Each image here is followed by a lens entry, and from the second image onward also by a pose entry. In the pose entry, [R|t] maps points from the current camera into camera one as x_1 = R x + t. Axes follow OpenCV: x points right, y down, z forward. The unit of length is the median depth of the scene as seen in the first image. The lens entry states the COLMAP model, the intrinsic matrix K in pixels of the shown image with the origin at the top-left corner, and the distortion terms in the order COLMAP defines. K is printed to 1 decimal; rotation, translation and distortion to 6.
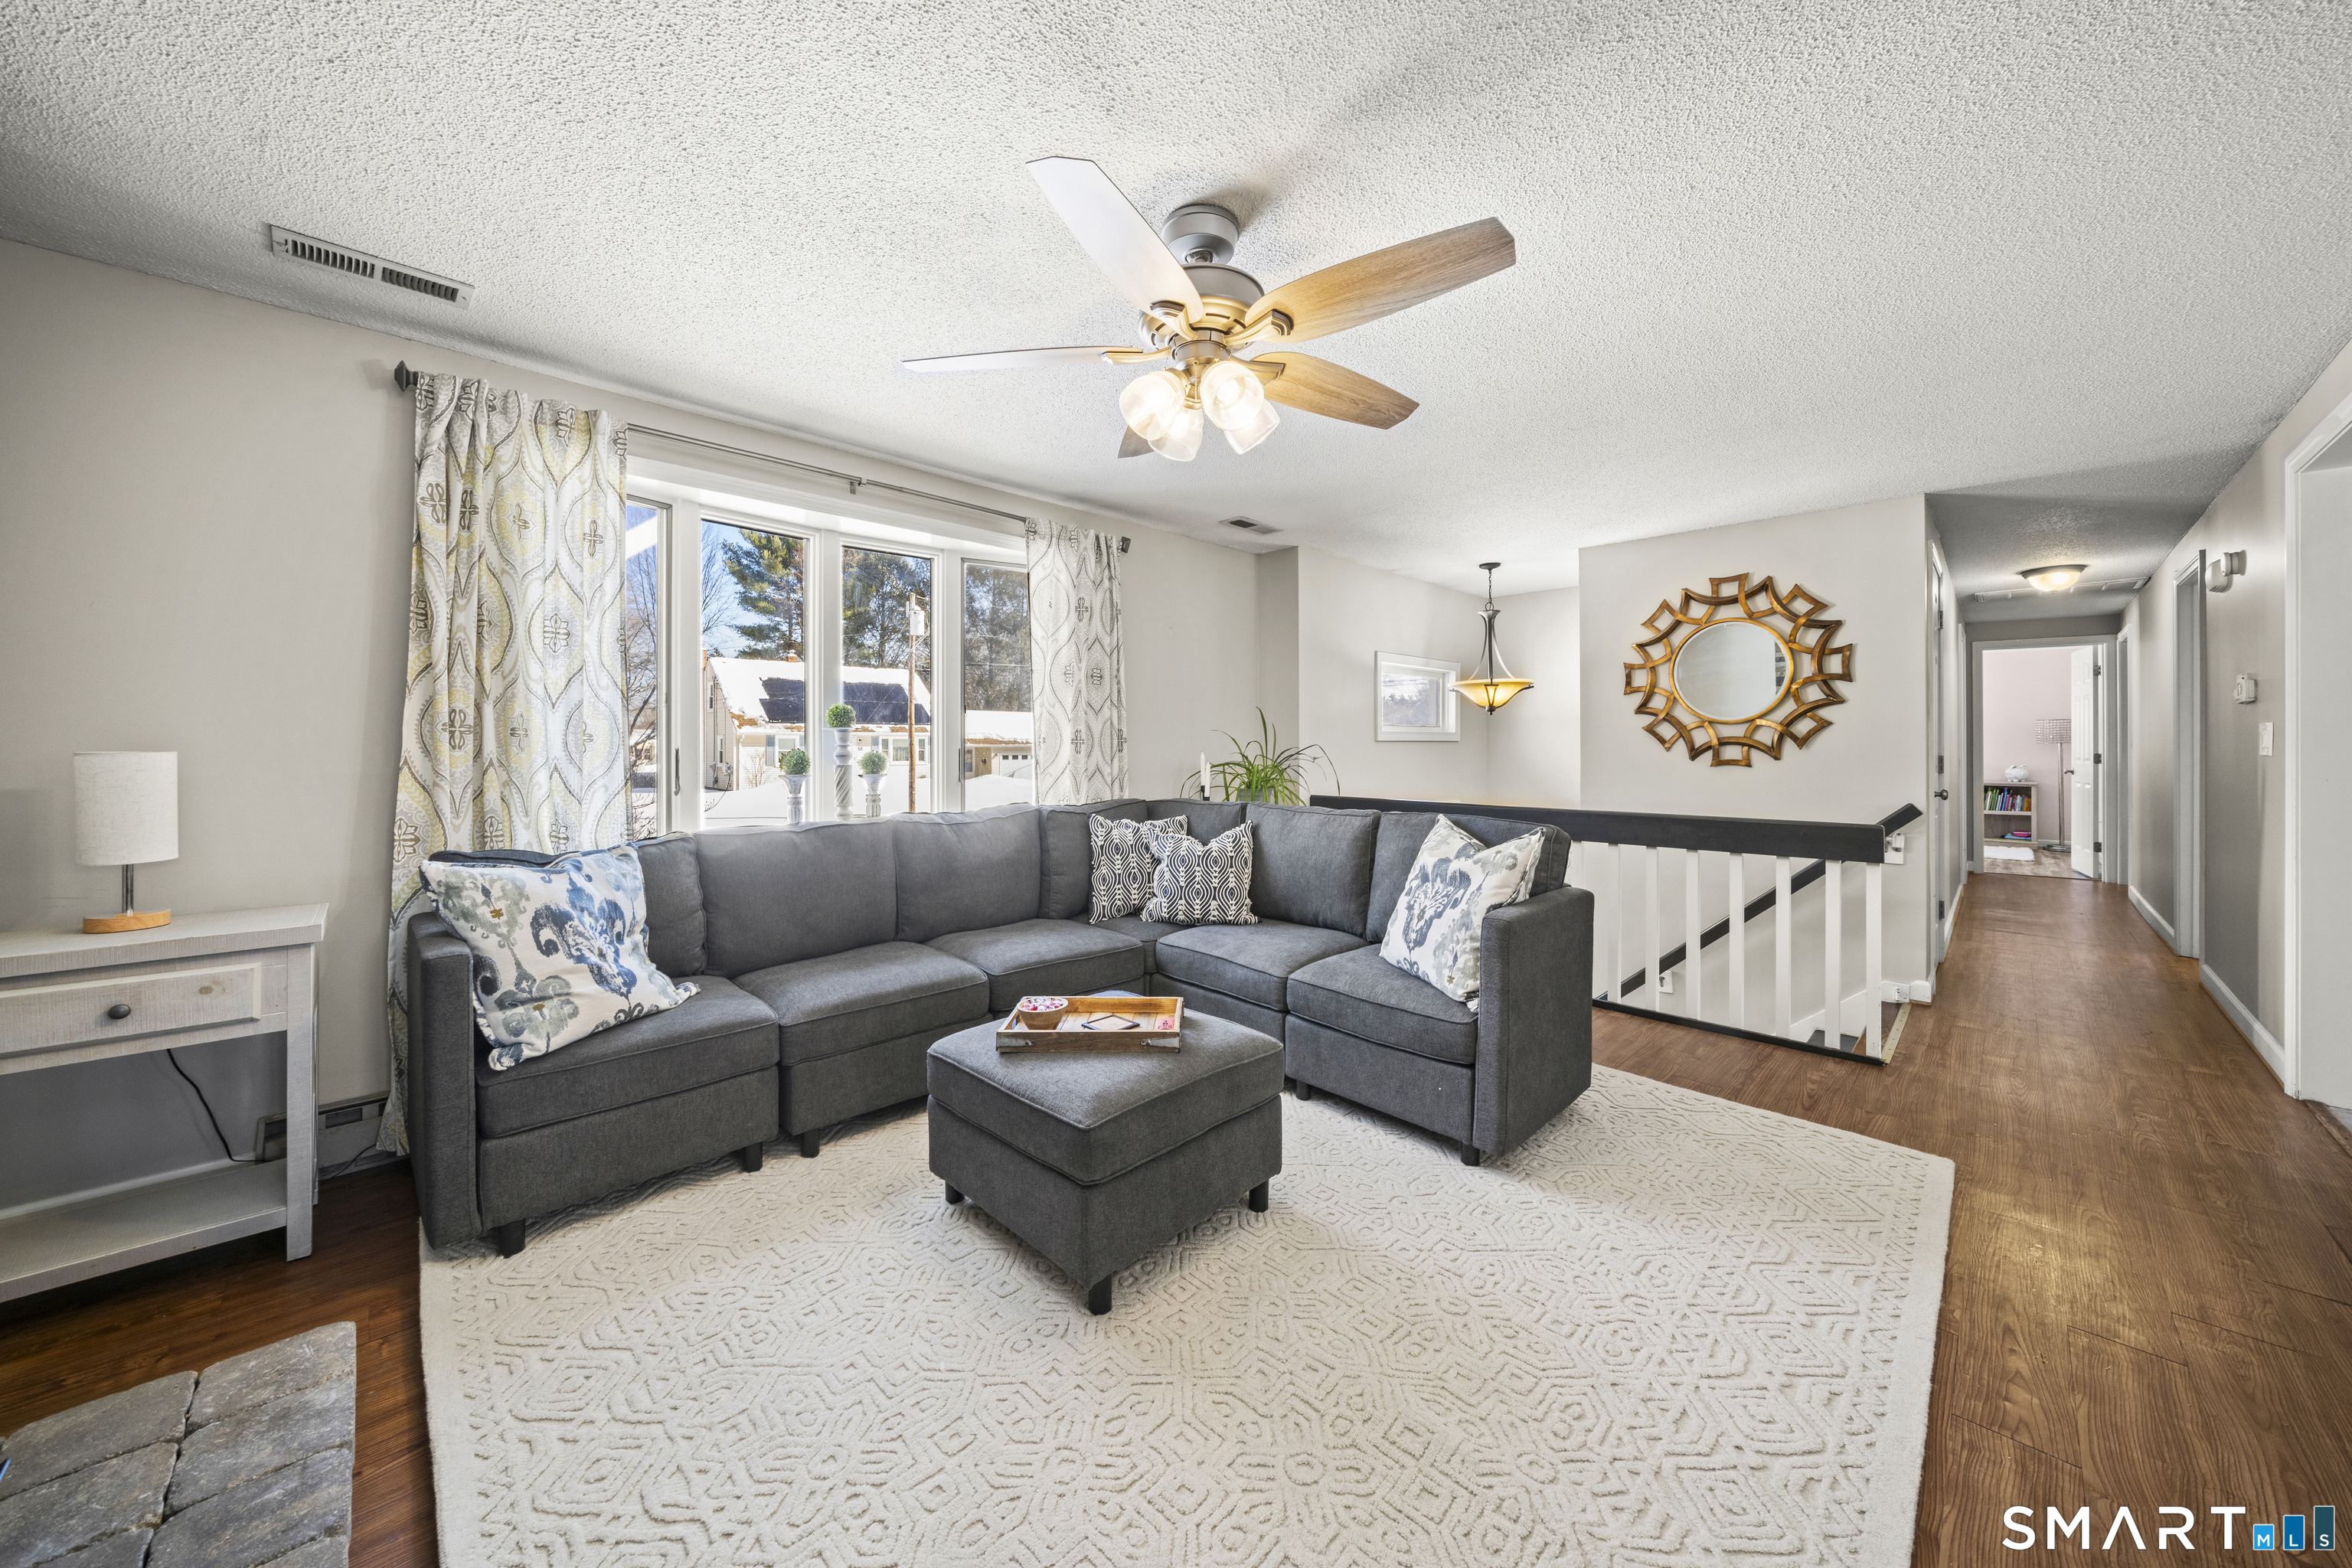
lens RADIAL K [[809.1, 0, 1183.8], [0, 809.1, 742.1], [0, 0, 1]] dist [-0.000789, 0.000029]
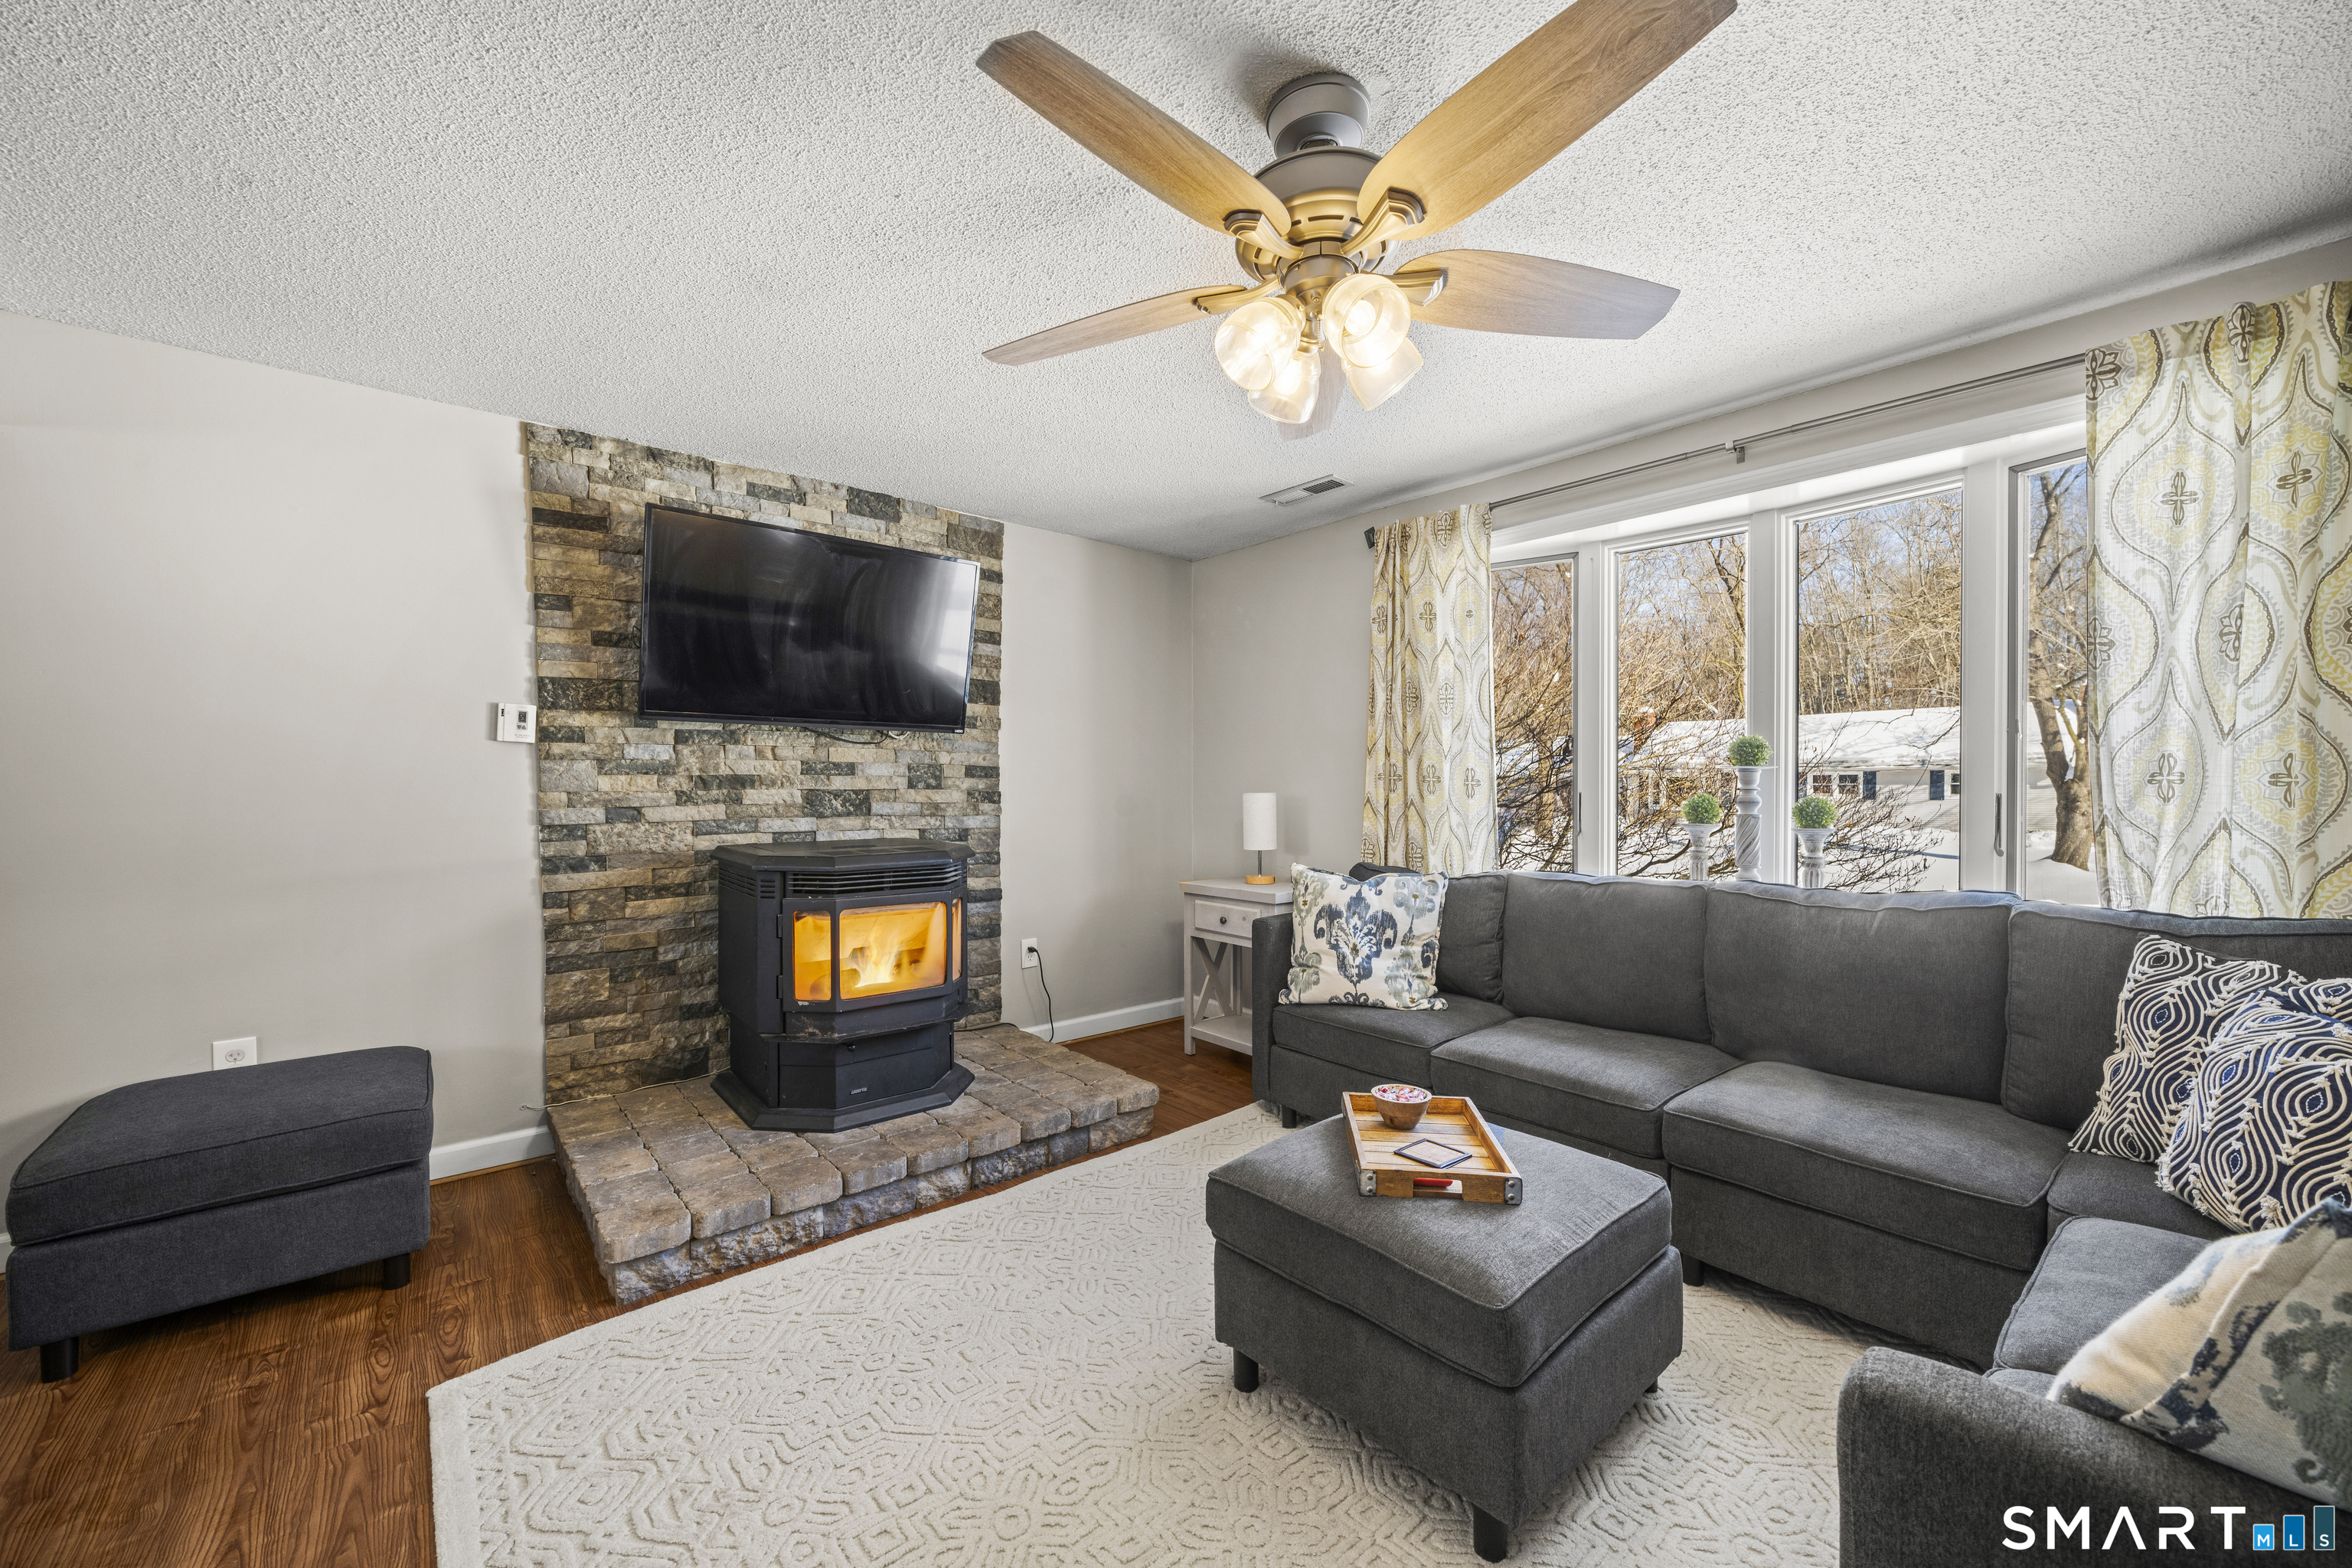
lens RADIAL K [[909.8, 0, 1176.2], [0, 909.8, 798.0], [0, 0, 1]] dist [-0.000103, -0.000042]
pose [[-0.058775, 0.013396, -0.998181, 0.762914], [0.009040, 0.999876, 0.012886, -0.004941], [0.998230, -0.008266, -0.058888, 0.790270]]
